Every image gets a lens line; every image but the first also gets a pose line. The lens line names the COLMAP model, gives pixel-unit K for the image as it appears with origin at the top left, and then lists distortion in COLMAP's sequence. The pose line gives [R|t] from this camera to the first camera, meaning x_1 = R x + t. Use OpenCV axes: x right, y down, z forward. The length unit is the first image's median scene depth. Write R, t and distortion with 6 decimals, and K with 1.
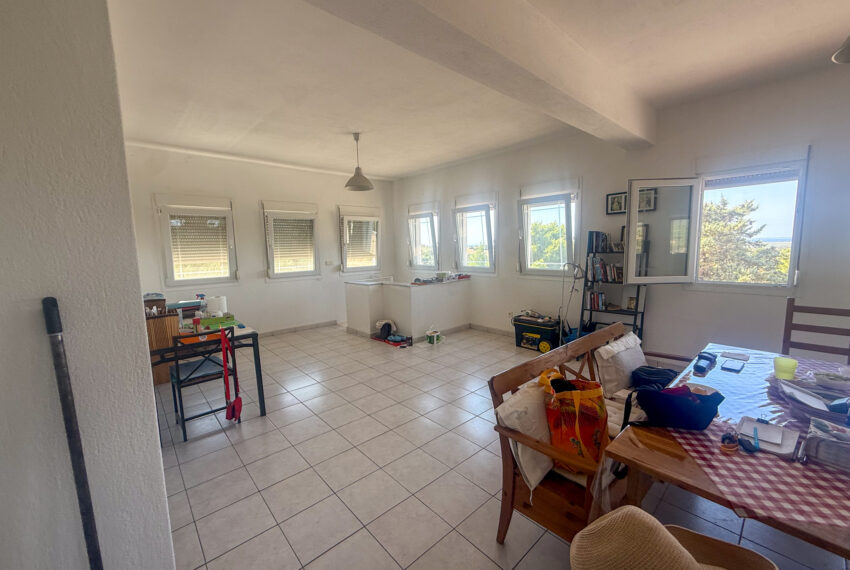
lens RADIAL K [[338.2, 0, 423.2], [0, 338.2, 285.4], [0, 0, 1]] dist [0.000028, -0.000012]
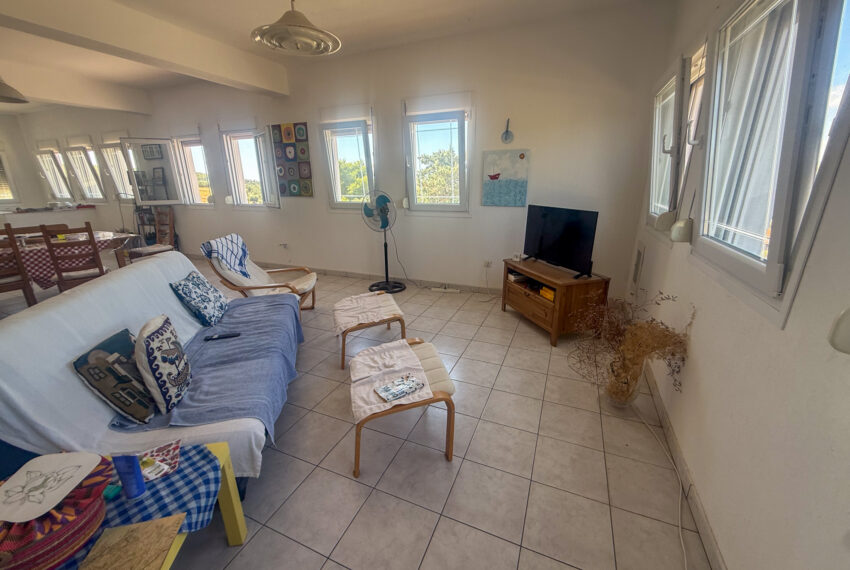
lens RADIAL K [[338.2, 0, 423.2], [0, 338.2, 285.4], [0, 0, 1]] dist [0.000028, -0.000012]
pose [[0.905741, -0.111098, 0.409011, 1.116347], [0.037296, 0.982182, 0.184195, 0.120720], [-0.422187, -0.151578, 0.893746, -1.055441]]
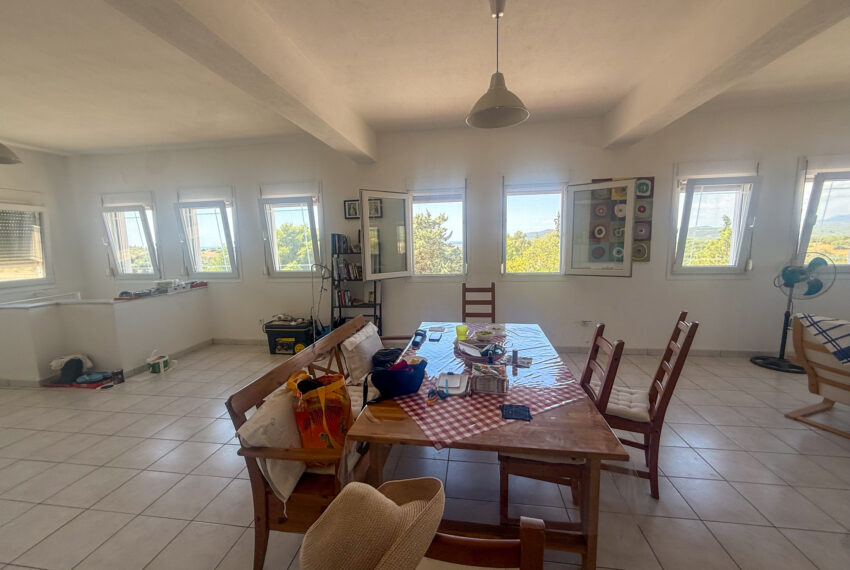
lens RADIAL K [[338.2, 0, 423.2], [0, 338.2, 285.4], [0, 0, 1]] dist [0.000028, -0.000012]
pose [[0.768810, -0.075767, 0.634973, 0.024859], [0.078663, 0.996620, 0.023676, 0.000038], [-0.634621, 0.031747, 0.772171, -0.004186]]
